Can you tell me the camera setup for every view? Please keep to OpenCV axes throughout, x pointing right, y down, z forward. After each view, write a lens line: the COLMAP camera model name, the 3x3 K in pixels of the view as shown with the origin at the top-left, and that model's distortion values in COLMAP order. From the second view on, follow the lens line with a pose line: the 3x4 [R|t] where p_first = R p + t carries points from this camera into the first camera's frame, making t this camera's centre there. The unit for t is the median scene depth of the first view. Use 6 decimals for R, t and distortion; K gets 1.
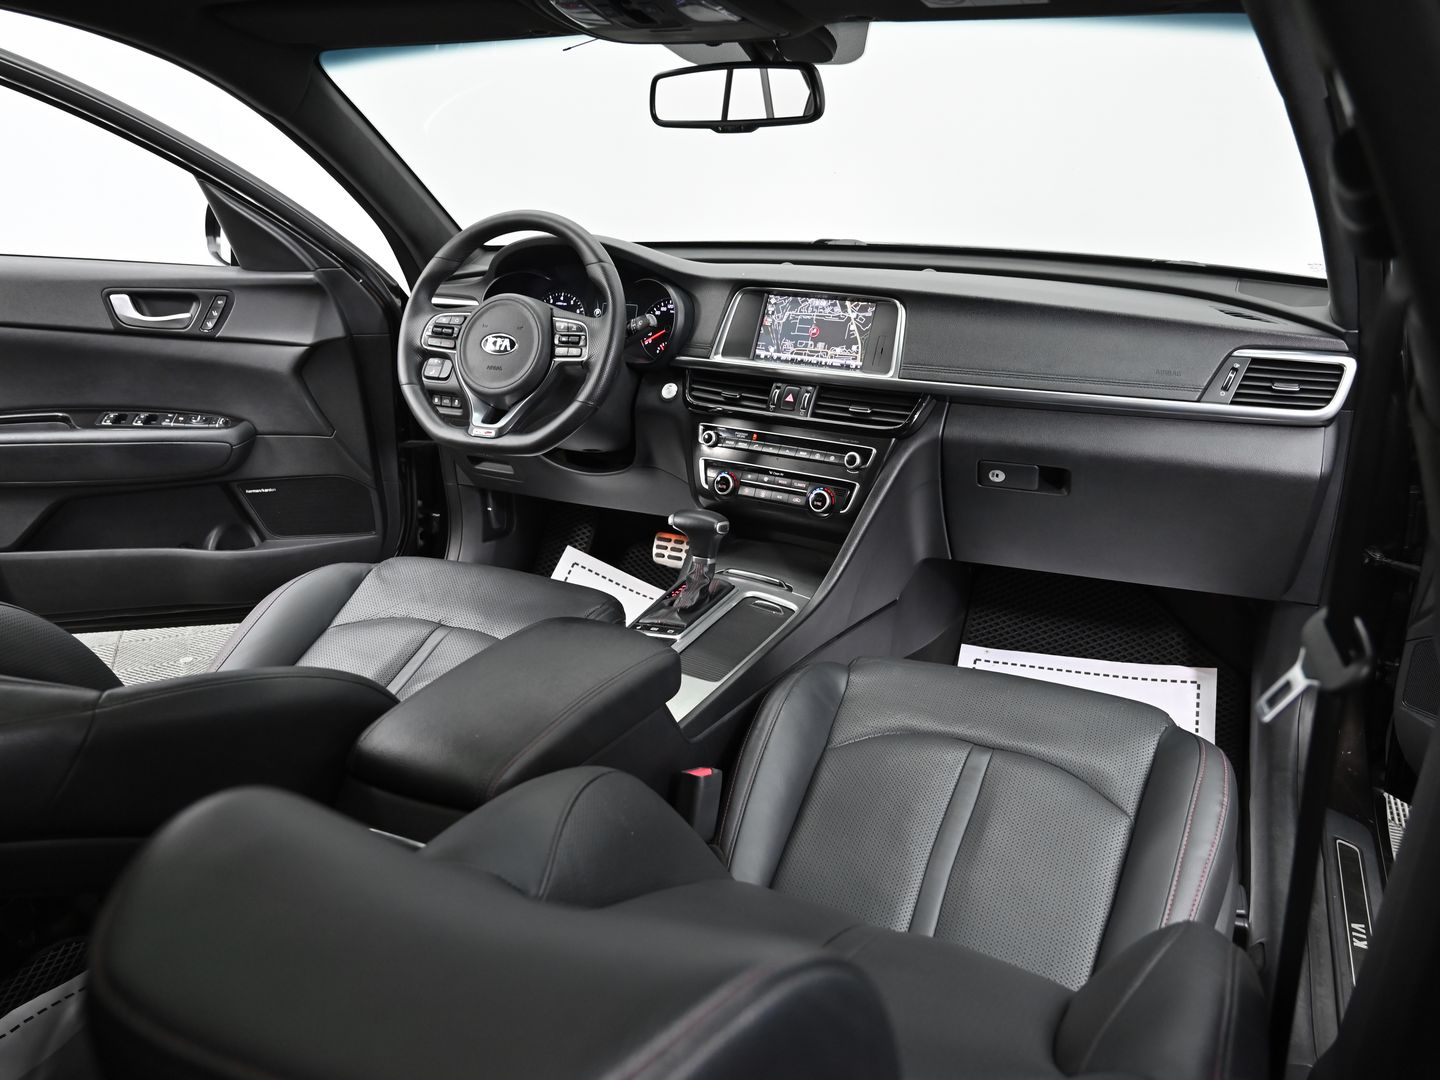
lens RADIAL K [[1092.0, 0, 720.0], [0, 1092.0, 540.0], [0, 0, 1]] dist [-0.009600, -0.003989]
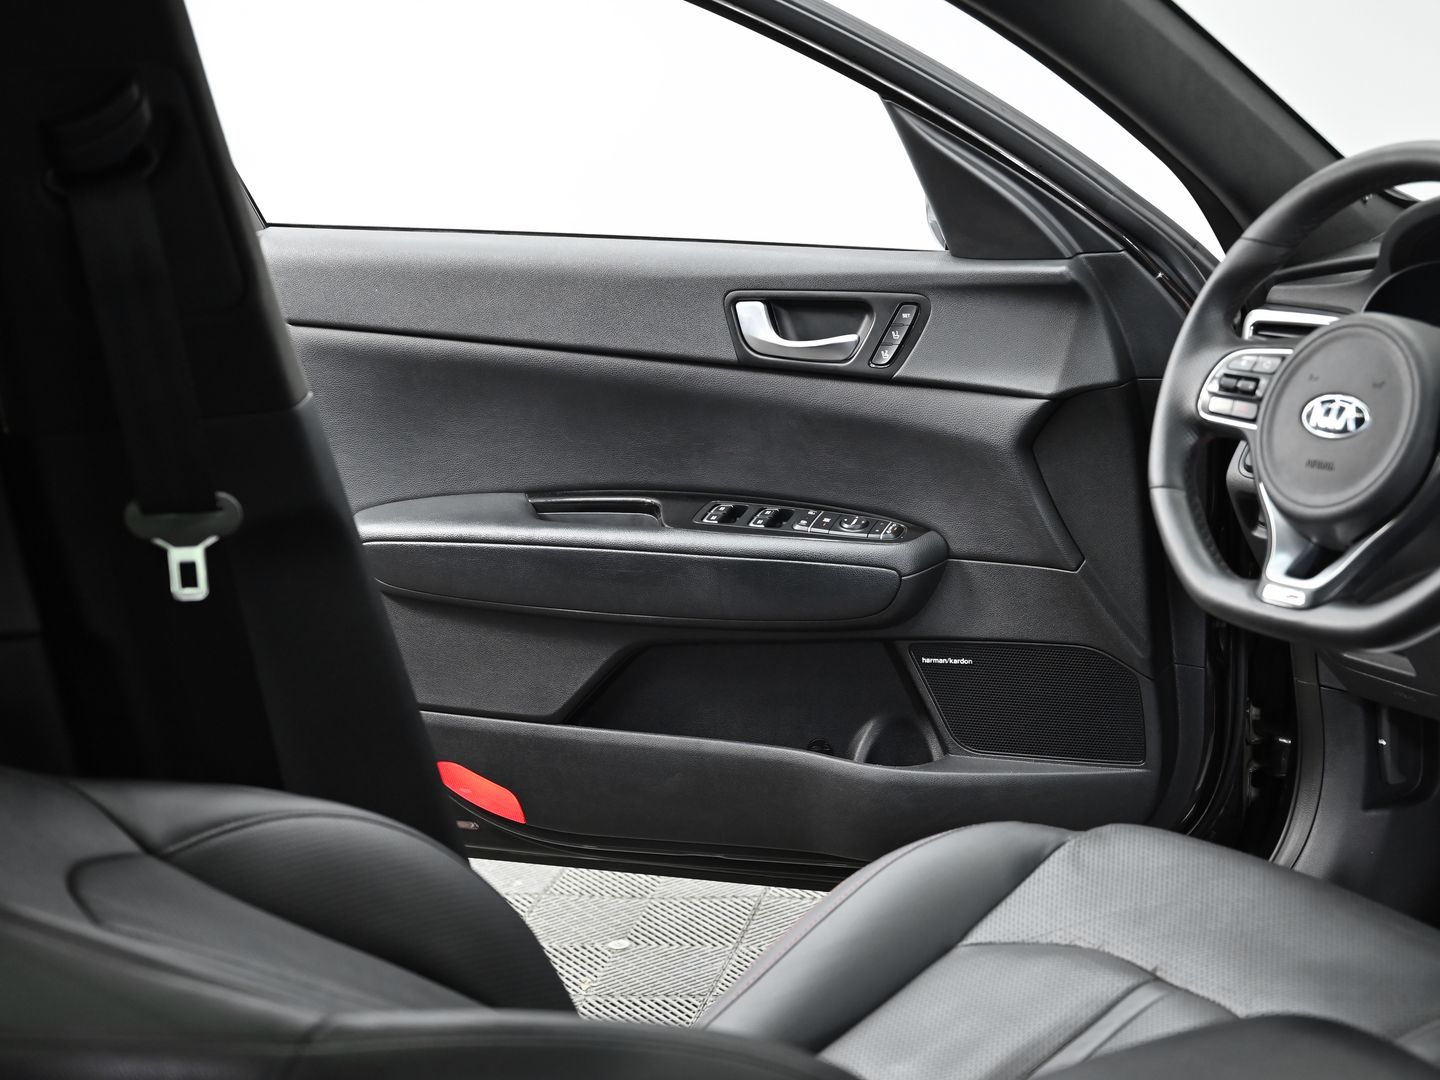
lens RADIAL K [[2219.1, 0, 720.0], [0, 2219.1, 540.0], [0, 0, 1]] dist [-0.020965, -0.026734]
pose [[0.821010, 0.063264, -0.567397, 0.107887], [-0.117507, 0.991288, -0.059501, -0.027871], [0.558690, 0.115524, 0.821292, 0.038201]]
